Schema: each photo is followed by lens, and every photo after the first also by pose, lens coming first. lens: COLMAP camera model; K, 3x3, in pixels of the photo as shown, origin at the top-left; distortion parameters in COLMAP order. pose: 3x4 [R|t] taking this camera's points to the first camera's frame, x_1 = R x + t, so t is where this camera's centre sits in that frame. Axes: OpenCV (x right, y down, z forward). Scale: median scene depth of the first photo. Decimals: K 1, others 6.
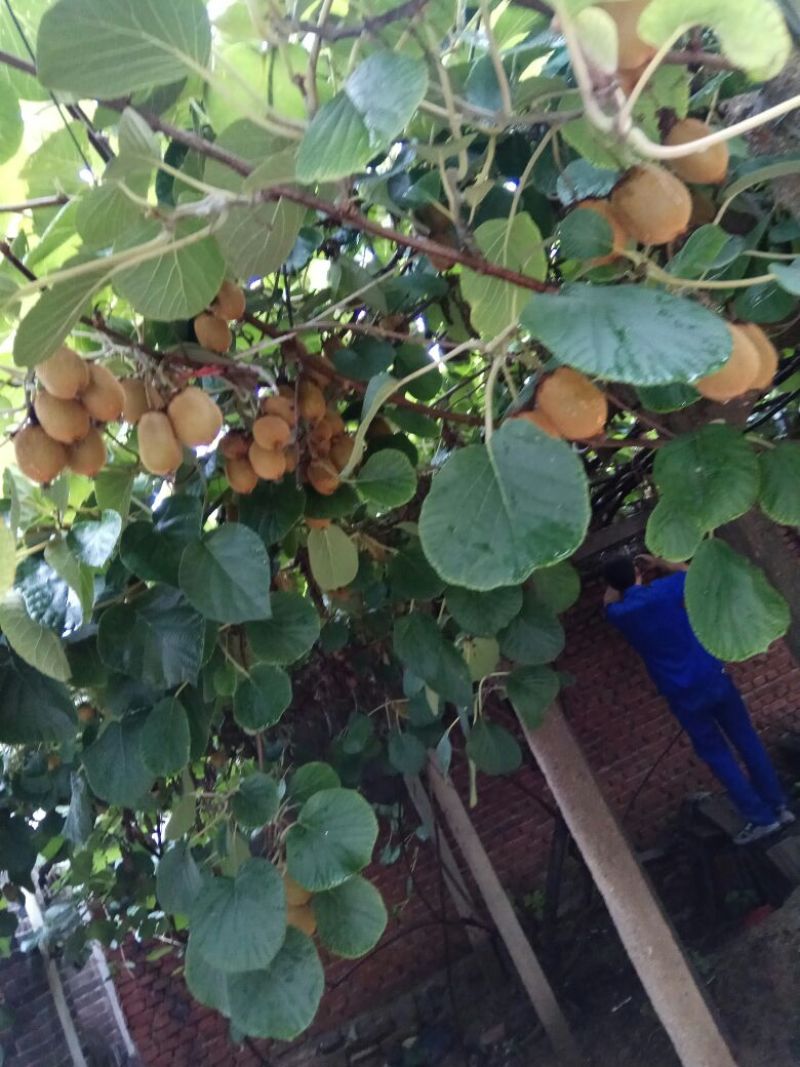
lens RADIAL K [[838.3, 0, 400.0], [0, 838.3, 533.5], [0, 0, 1]] dist [0.142242, -0.215777]
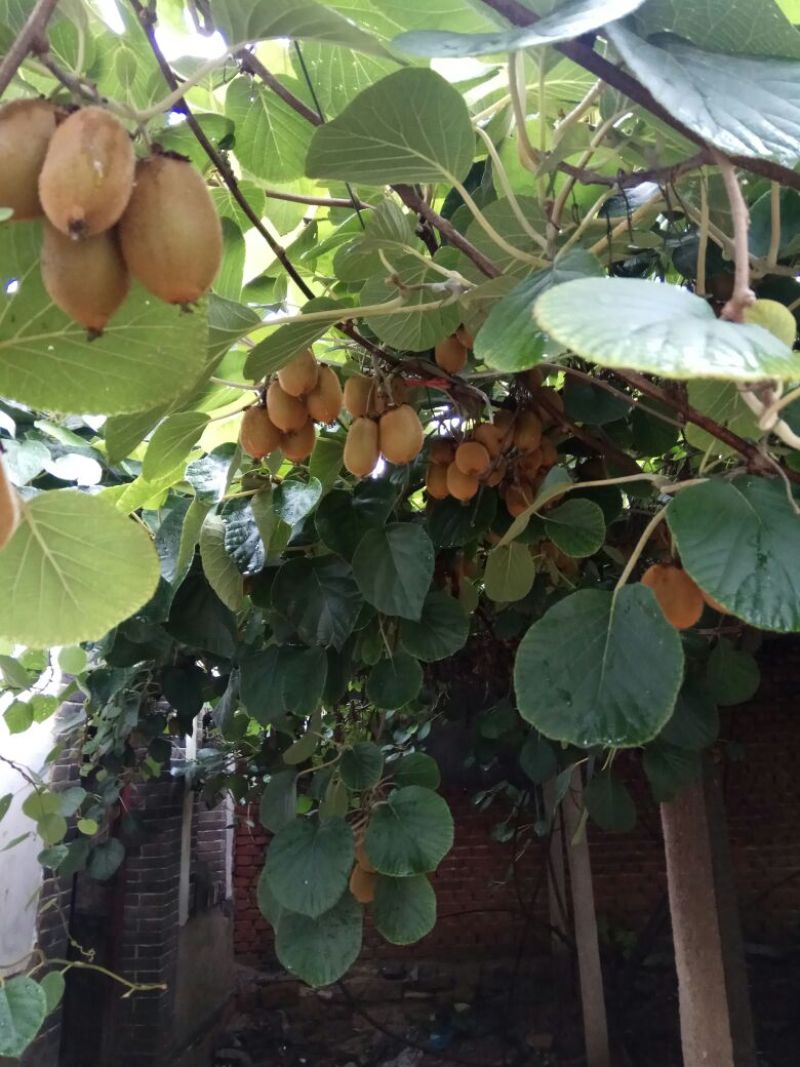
lens RADIAL K [[838.3, 0, 400.0], [0, 838.3, 533.5], [0, 0, 1]] dist [0.142242, -0.215777]
pose [[0.909096, 0.332558, -0.250896, 0.051613], [-0.316740, 0.942986, 0.102237, -0.100296], [0.270591, -0.013475, 0.962600, -0.019443]]
